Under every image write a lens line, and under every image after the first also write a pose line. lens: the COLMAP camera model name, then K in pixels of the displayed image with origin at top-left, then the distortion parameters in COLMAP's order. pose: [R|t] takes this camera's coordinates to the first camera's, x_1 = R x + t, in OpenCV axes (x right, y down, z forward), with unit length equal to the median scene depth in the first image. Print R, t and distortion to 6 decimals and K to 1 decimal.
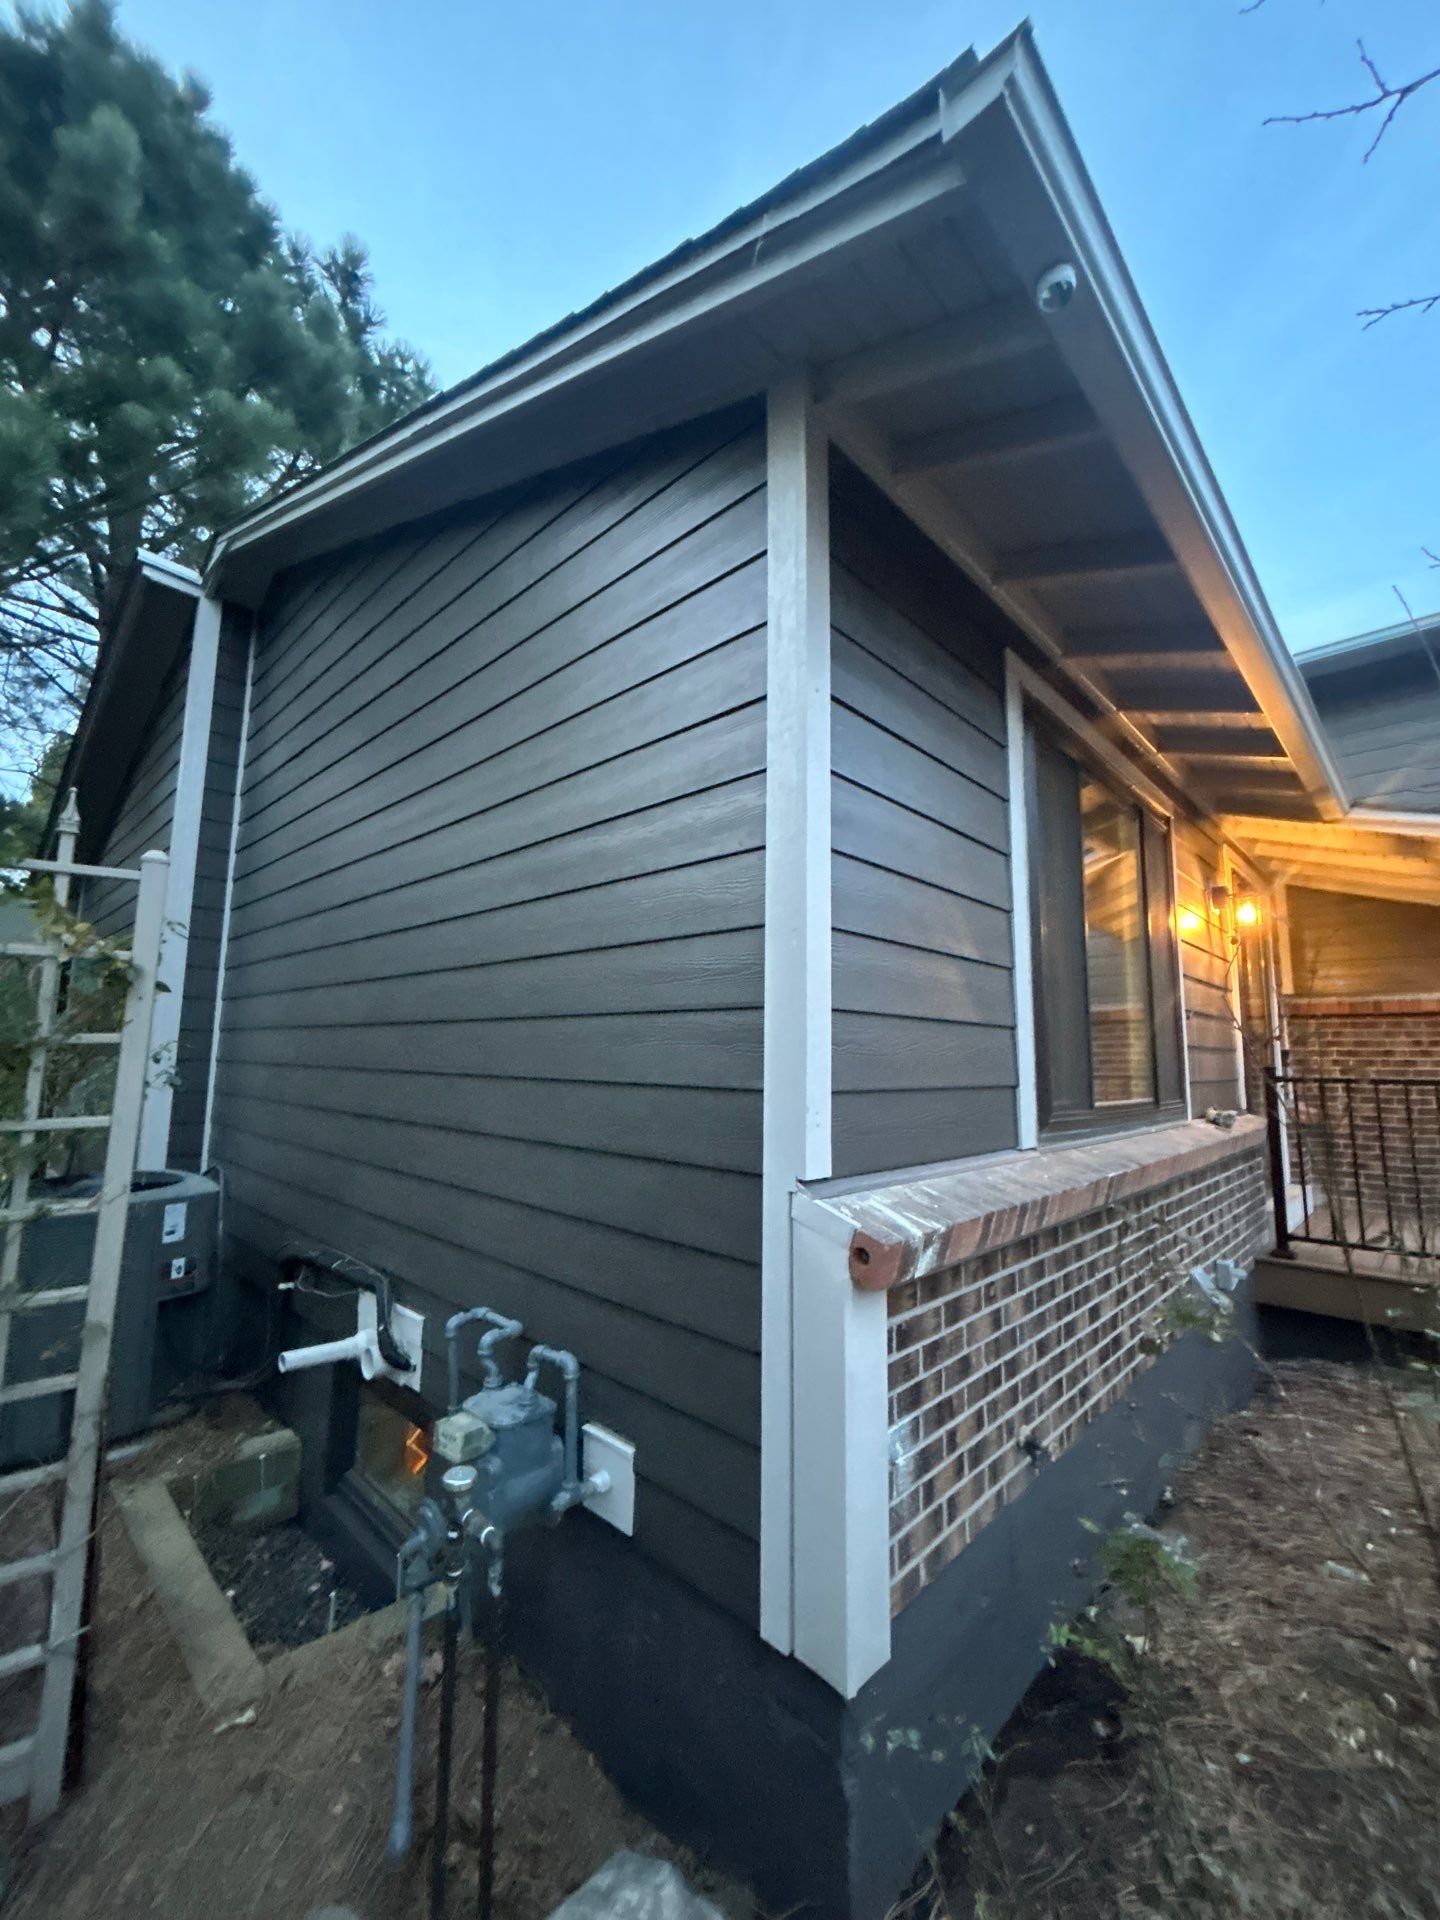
lens RADIAL K [[775.8, 0, 718.4], [0, 775.8, 960.7], [0, 0, 1]] dist [-0.007104, 0.003977]
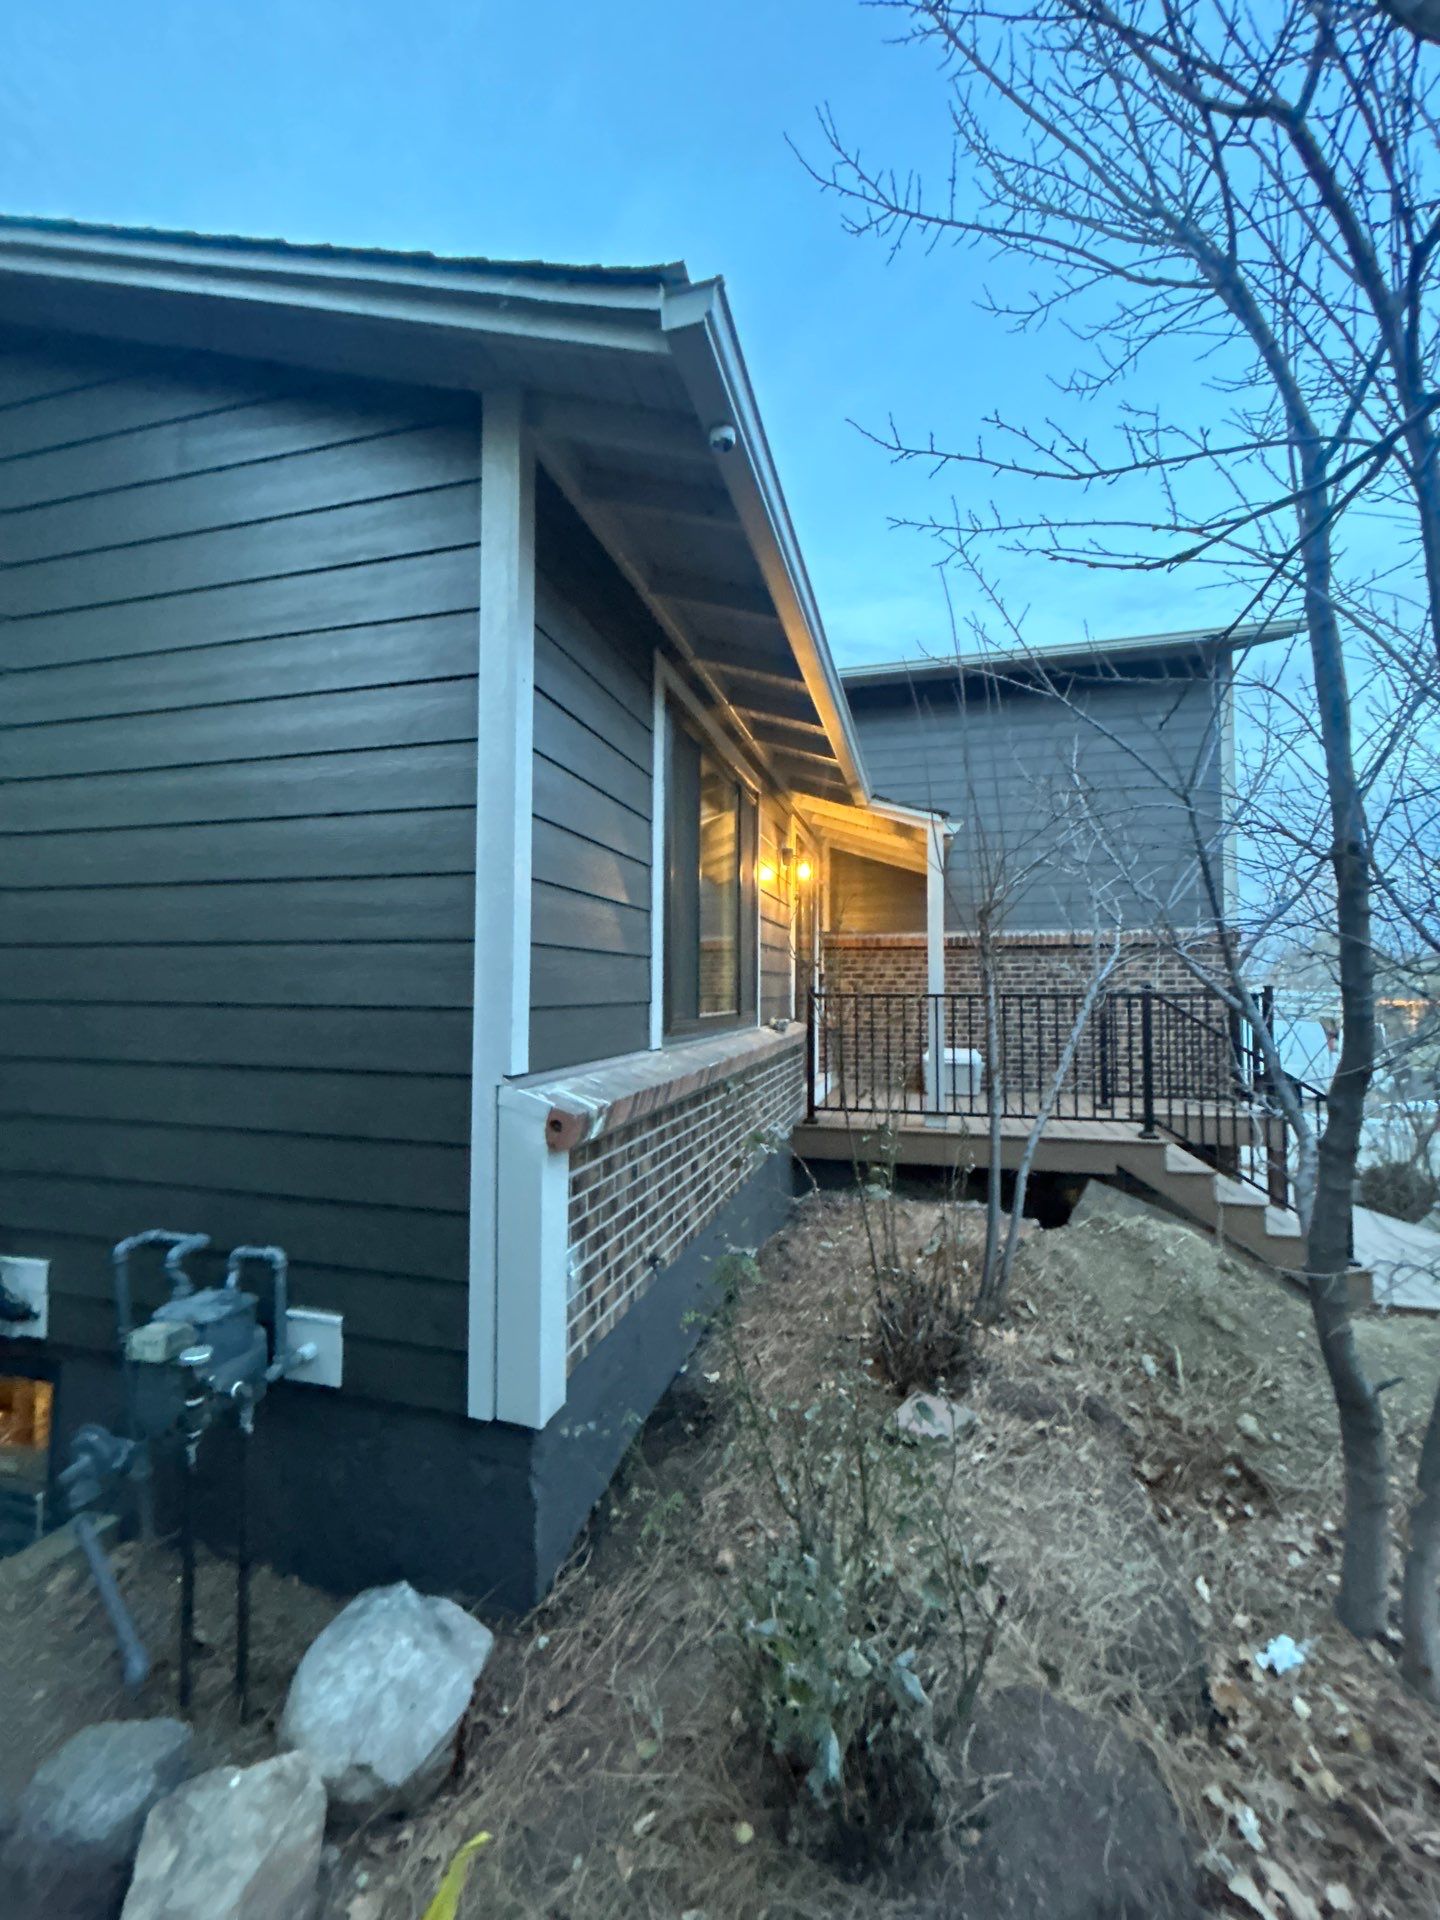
lens RADIAL K [[773.7, 0, 721.9], [0, 773.7, 959.9], [0, 0, 1]] dist [-0.001061, 0.000093]
pose [[0.877057, 0.006805, 0.480338, -0.154588], [-0.052719, 0.995224, 0.082161, -0.025127], [-0.477484, -0.097383, 0.873227, -0.212512]]
